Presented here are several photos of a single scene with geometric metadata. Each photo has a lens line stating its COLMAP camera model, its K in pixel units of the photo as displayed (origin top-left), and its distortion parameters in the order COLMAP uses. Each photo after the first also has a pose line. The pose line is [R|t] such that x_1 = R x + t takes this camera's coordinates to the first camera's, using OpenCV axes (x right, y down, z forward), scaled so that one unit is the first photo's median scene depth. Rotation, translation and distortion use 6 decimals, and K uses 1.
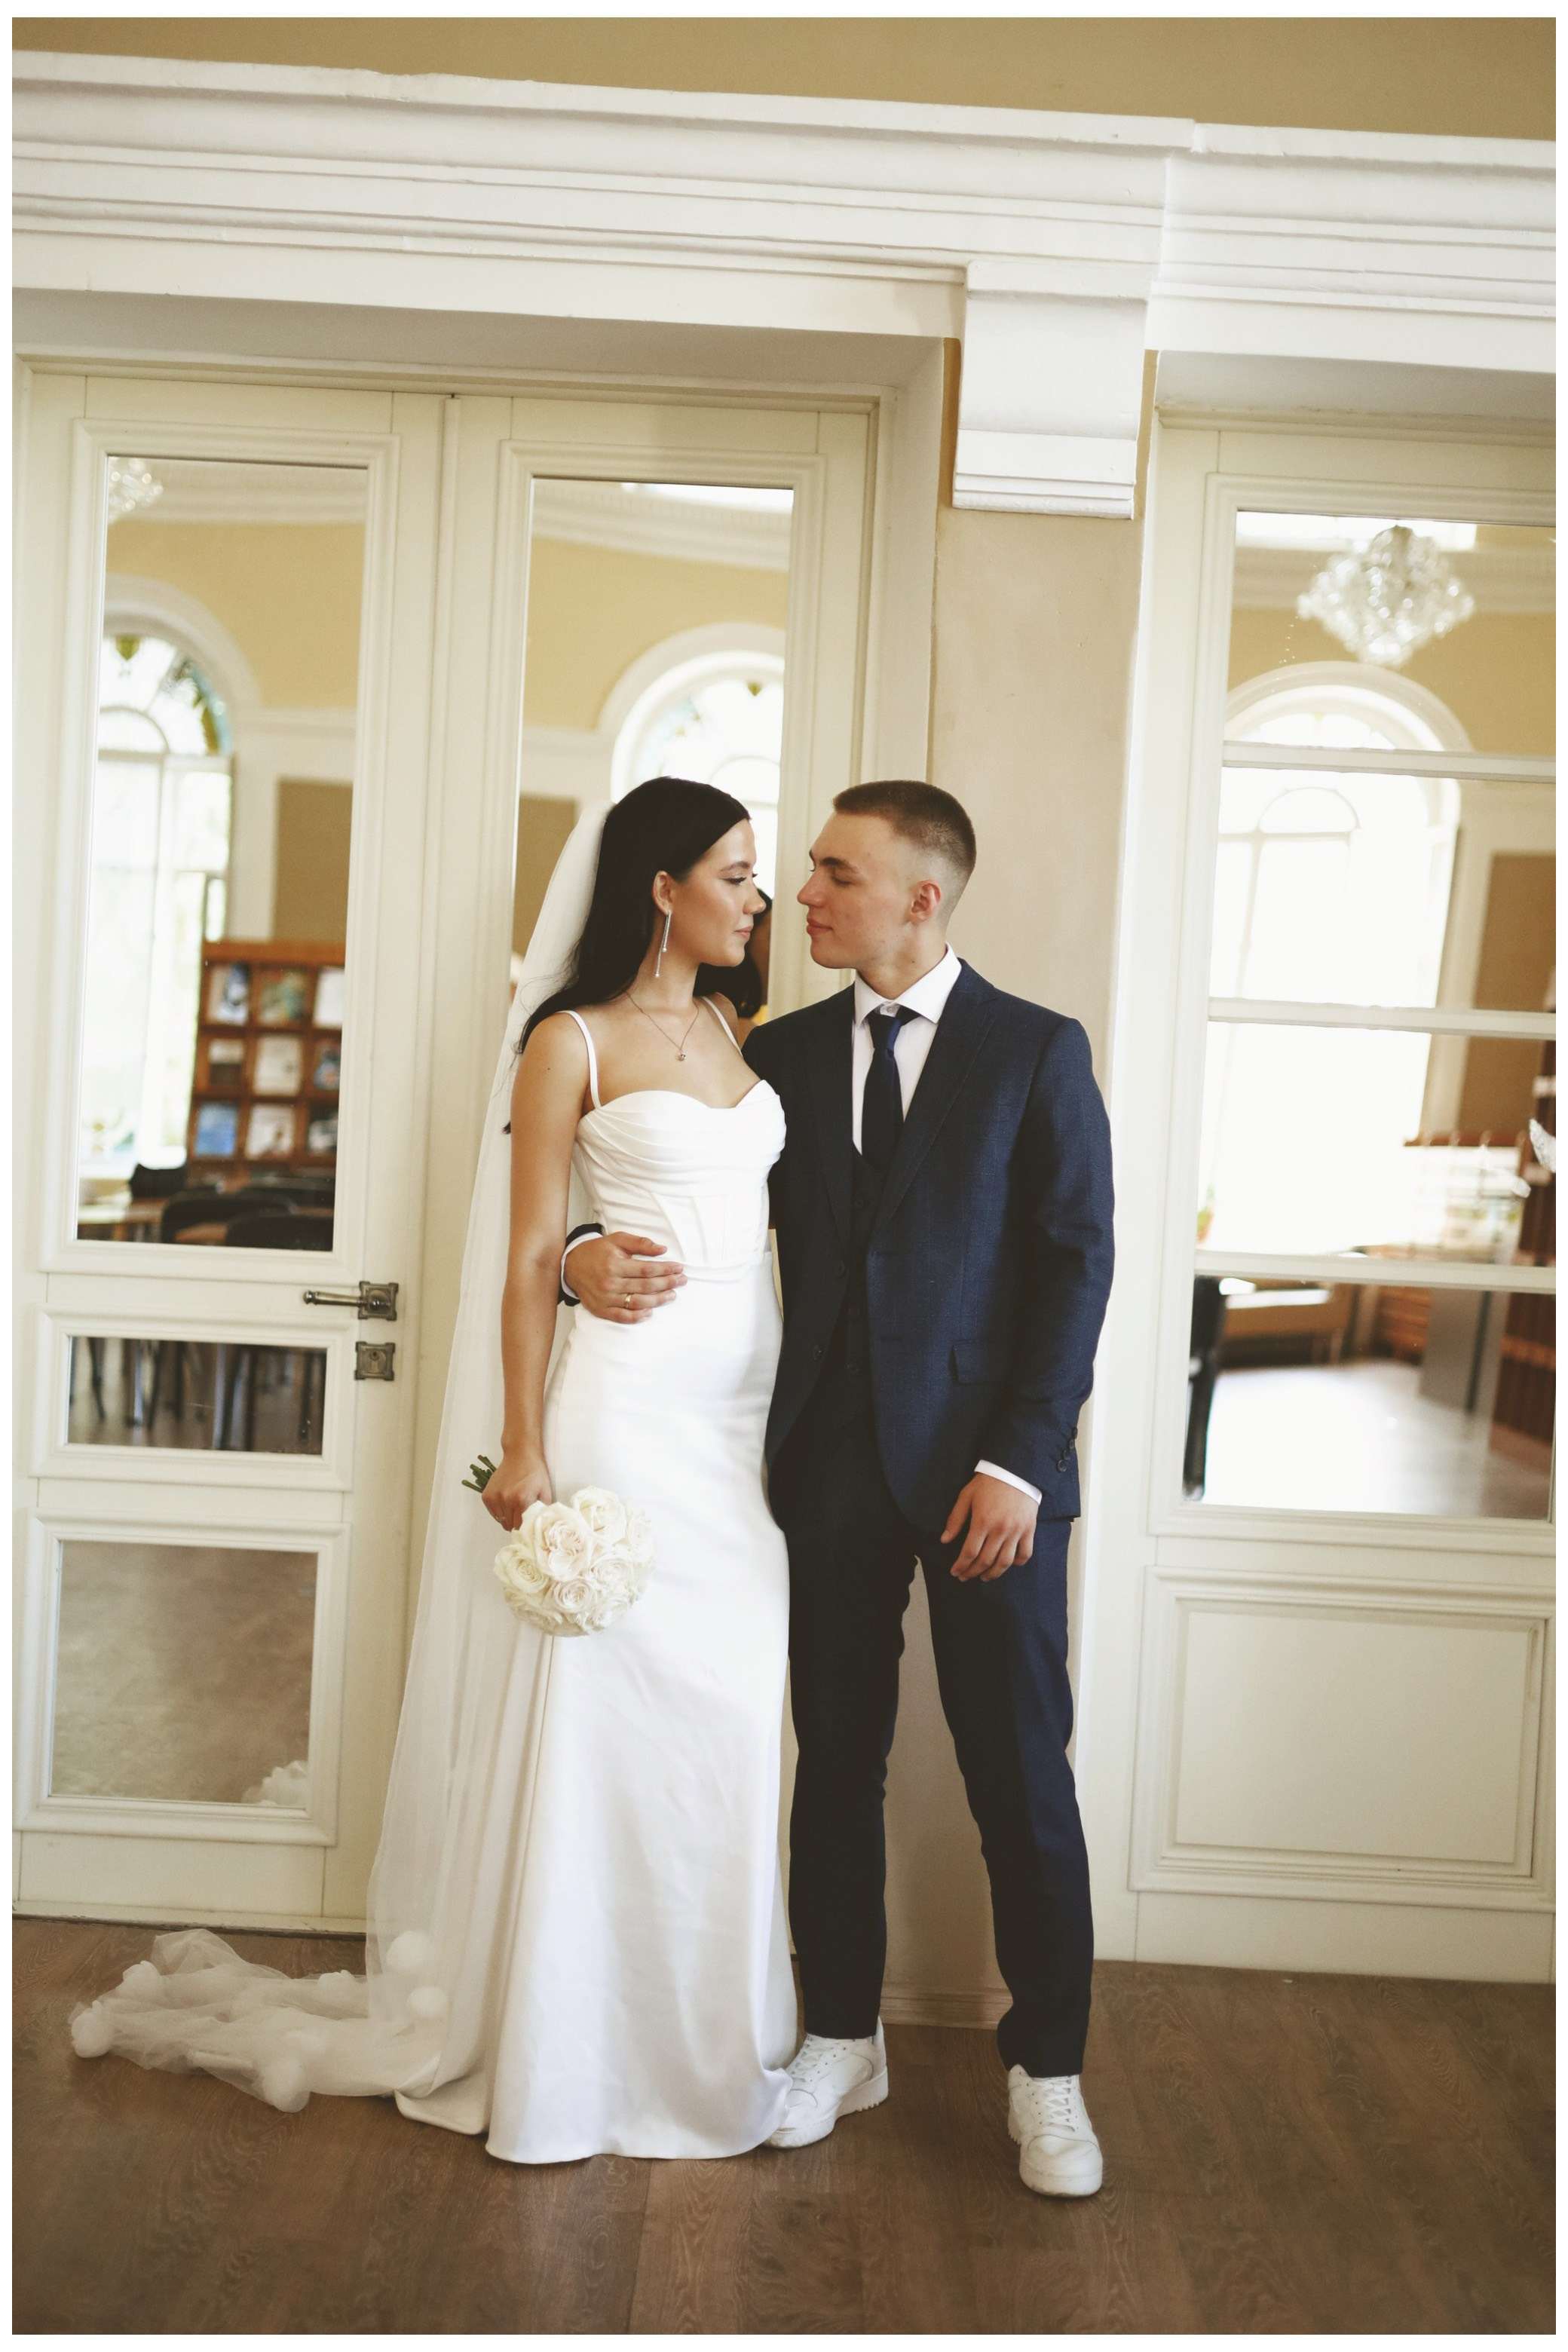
lens RADIAL K [[3251.6, 0, 784.0], [0, 3251.6, 1176.0], [0, 0, 1]] dist [0.002094, -0.040714]
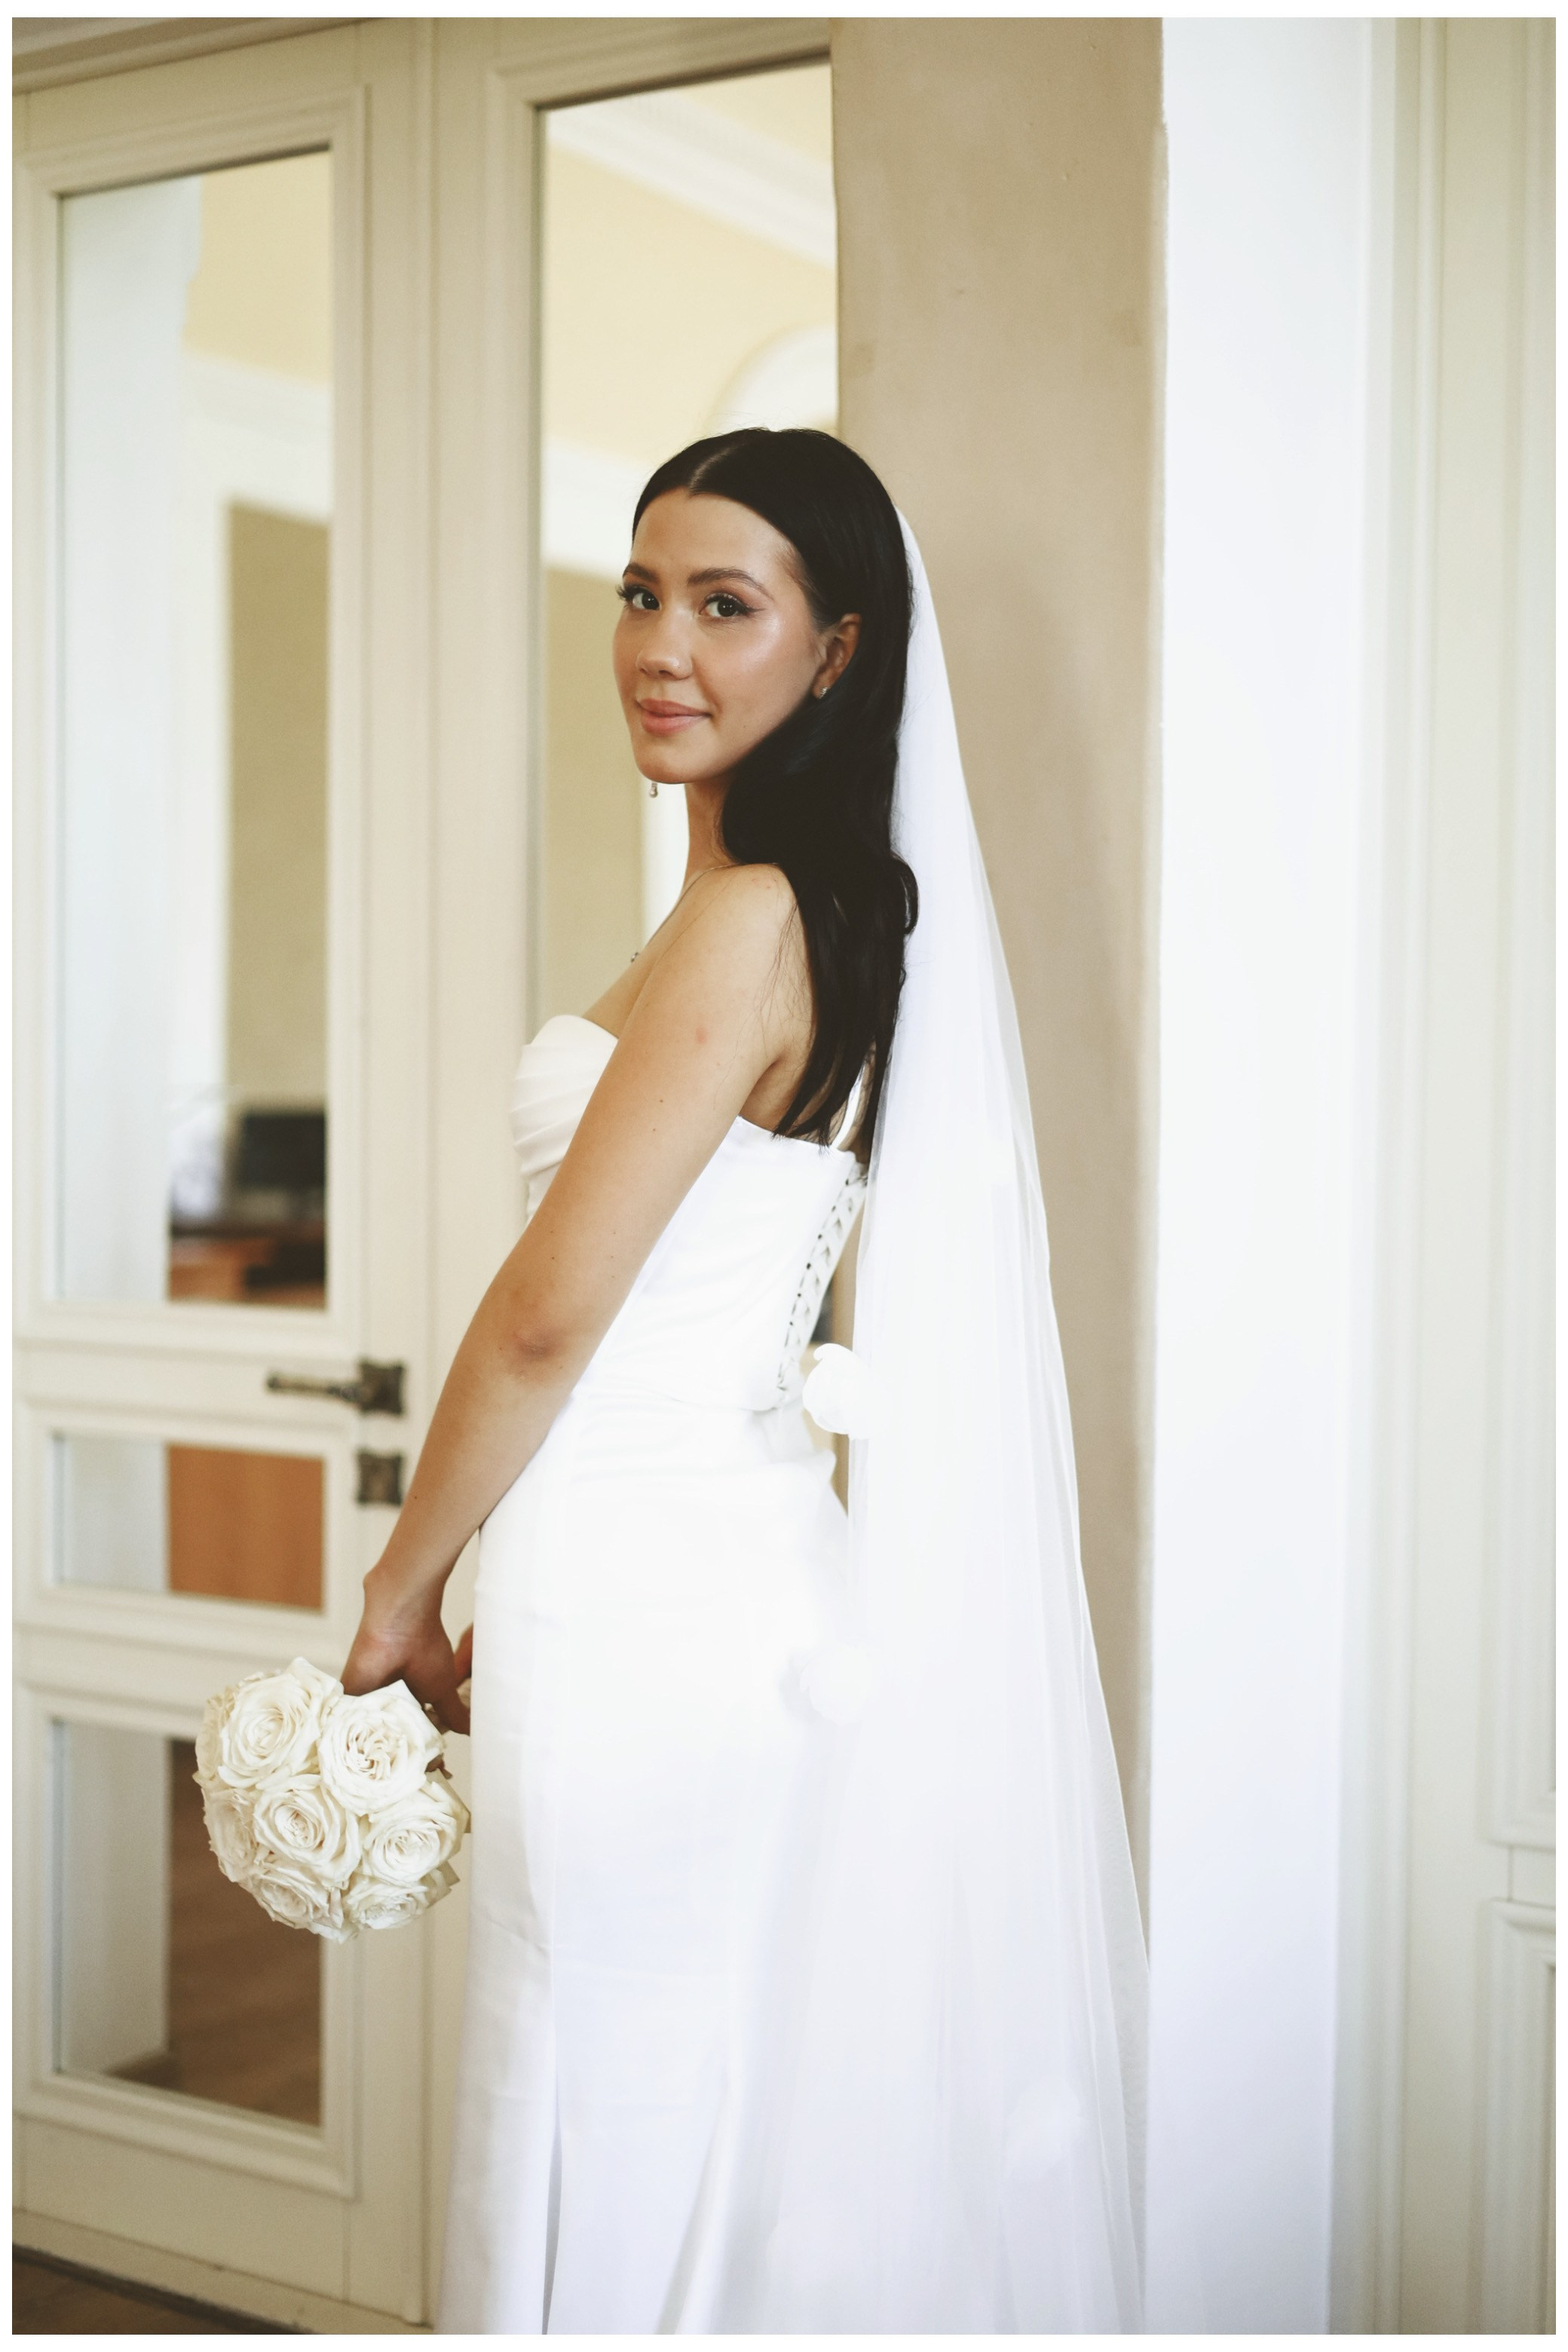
lens RADIAL K [[3251.6, 0, 784.0], [0, 3251.6, 1176.0], [0, 0, 1]] dist [0.002094, -0.040714]
pose [[0.821224, -0.029742, -0.569831, 0.327335], [0.015141, 0.999425, -0.030345, 0.016659], [0.570406, 0.016292, 0.821201, 0.505853]]
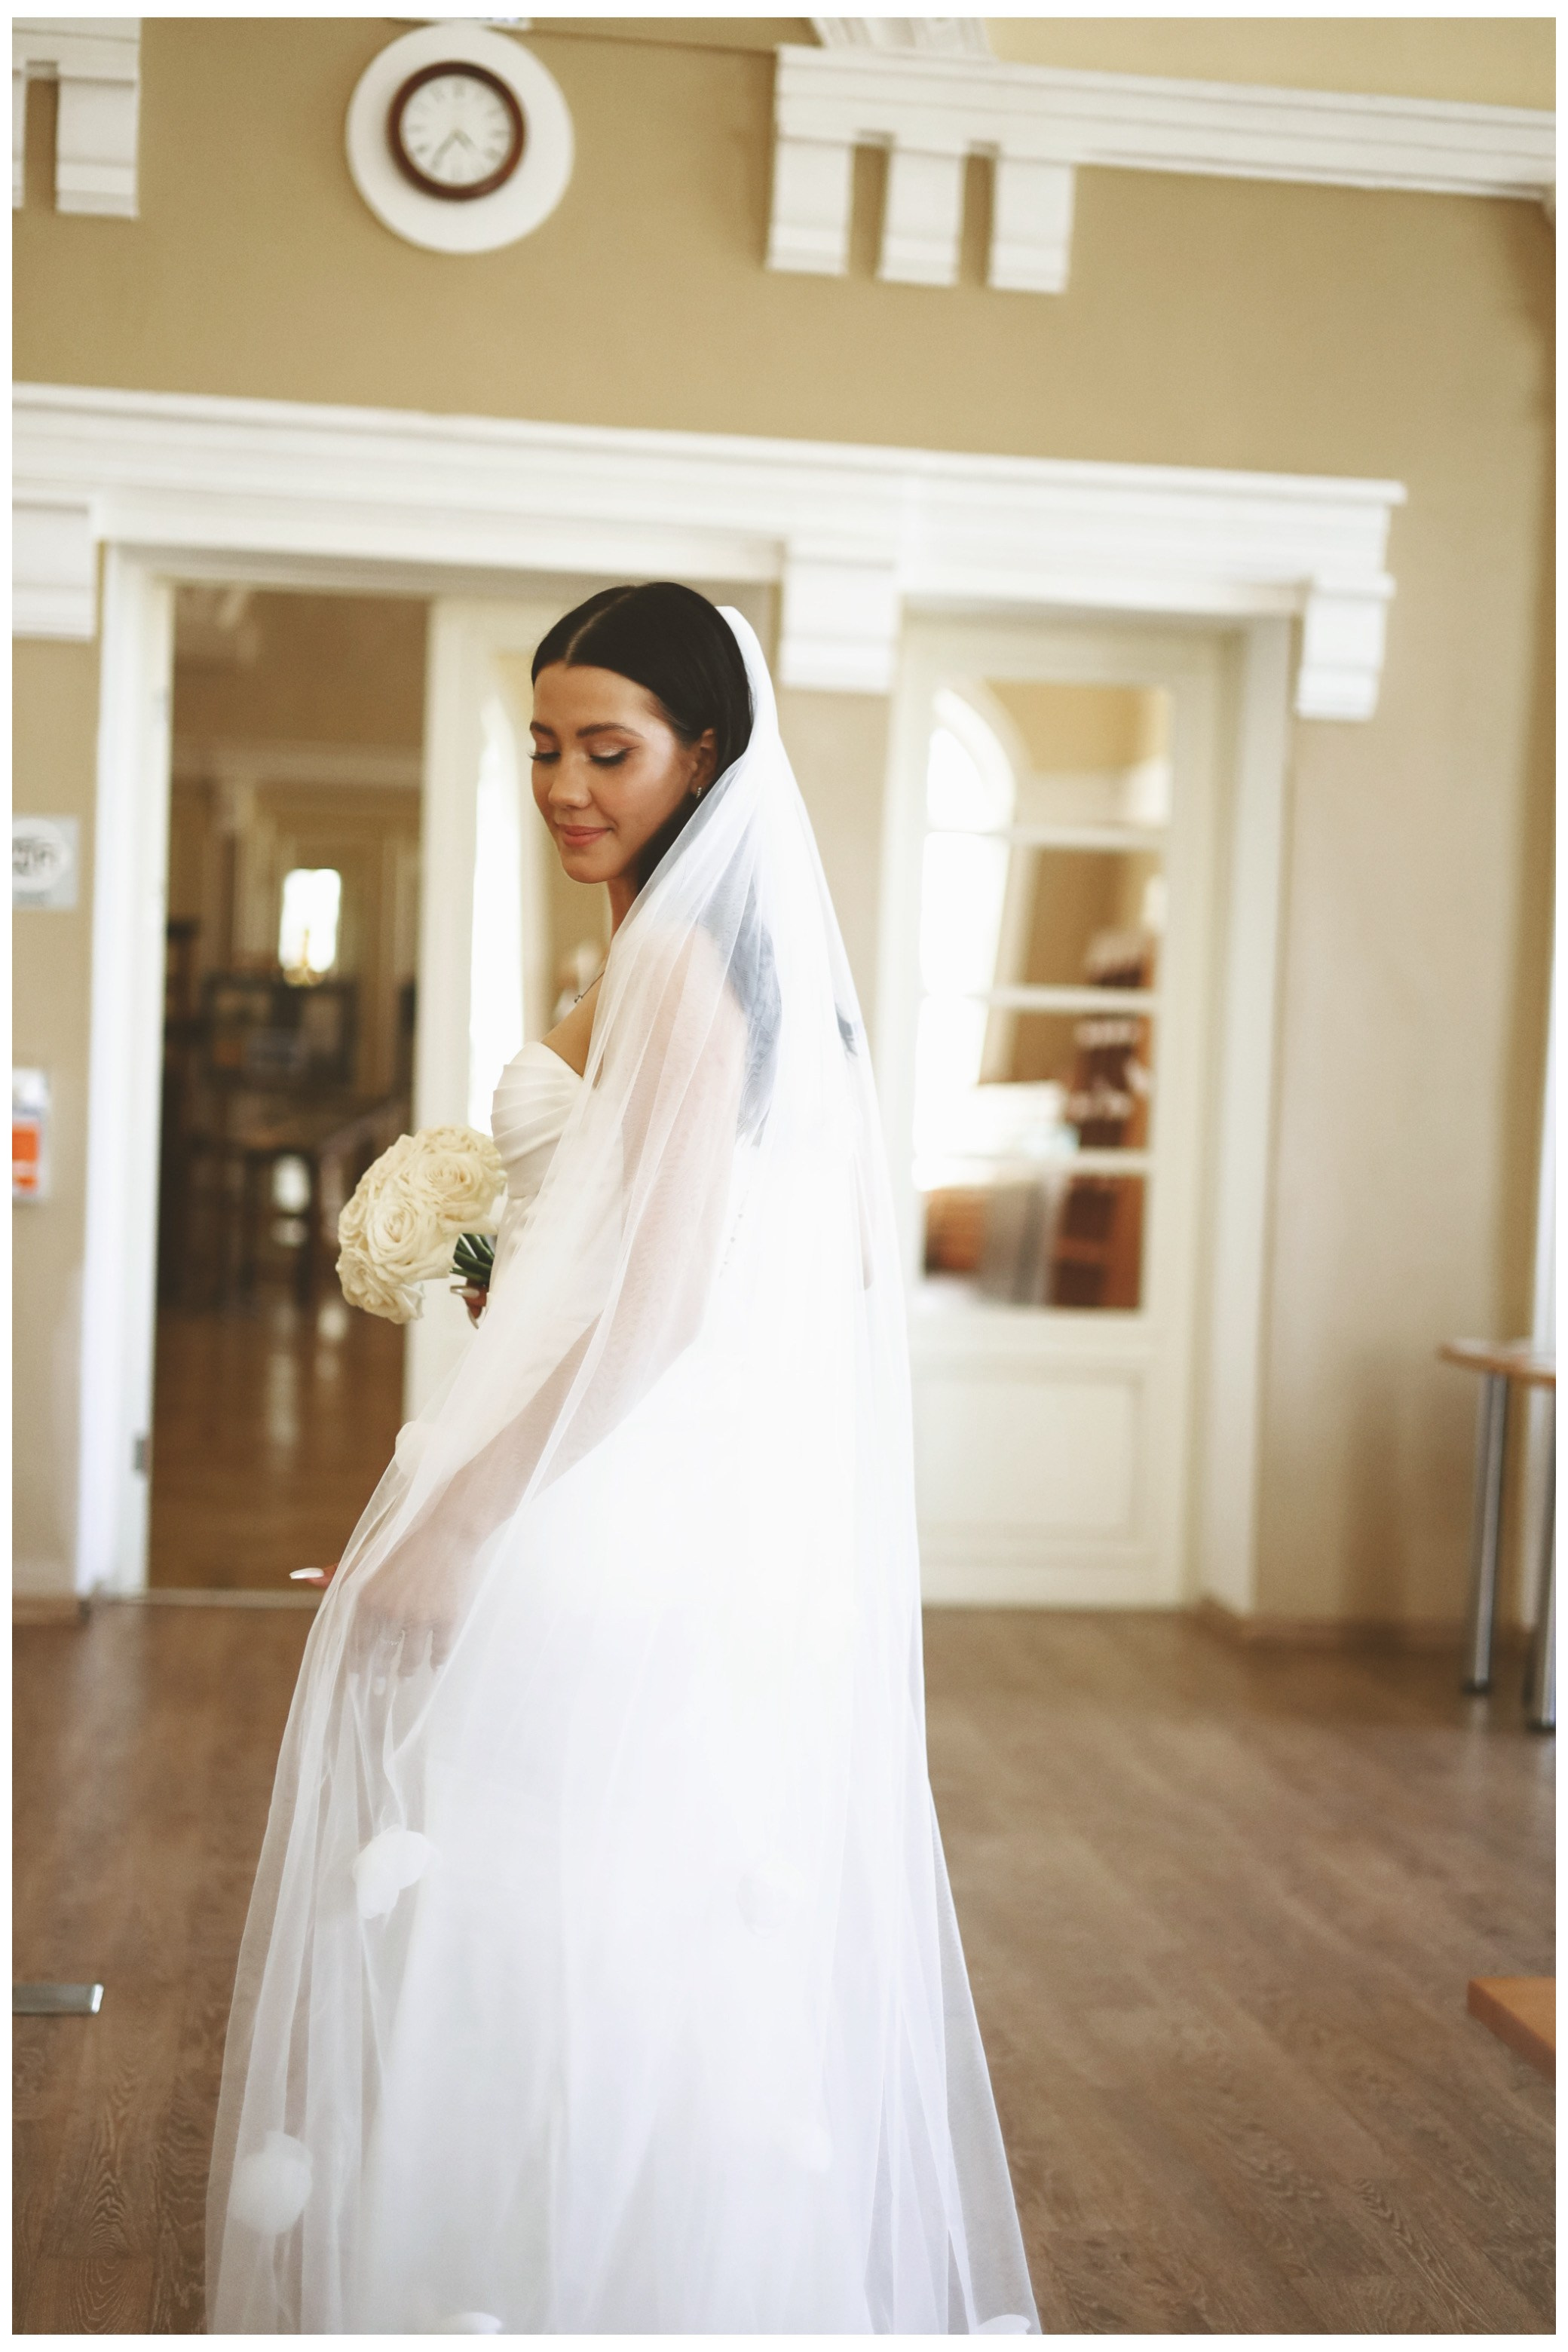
lens RADIAL K [[3410.7, 0, 794.4], [0, 3410.7, 1162.1], [0, 0, 1]] dist [0.022773, -0.198703]
pose [[0.986853, -0.018165, 0.160594, -0.199779], [0.016256, 0.999781, 0.013198, 0.005594], [-0.160798, -0.010414, 0.986932, -0.615433]]
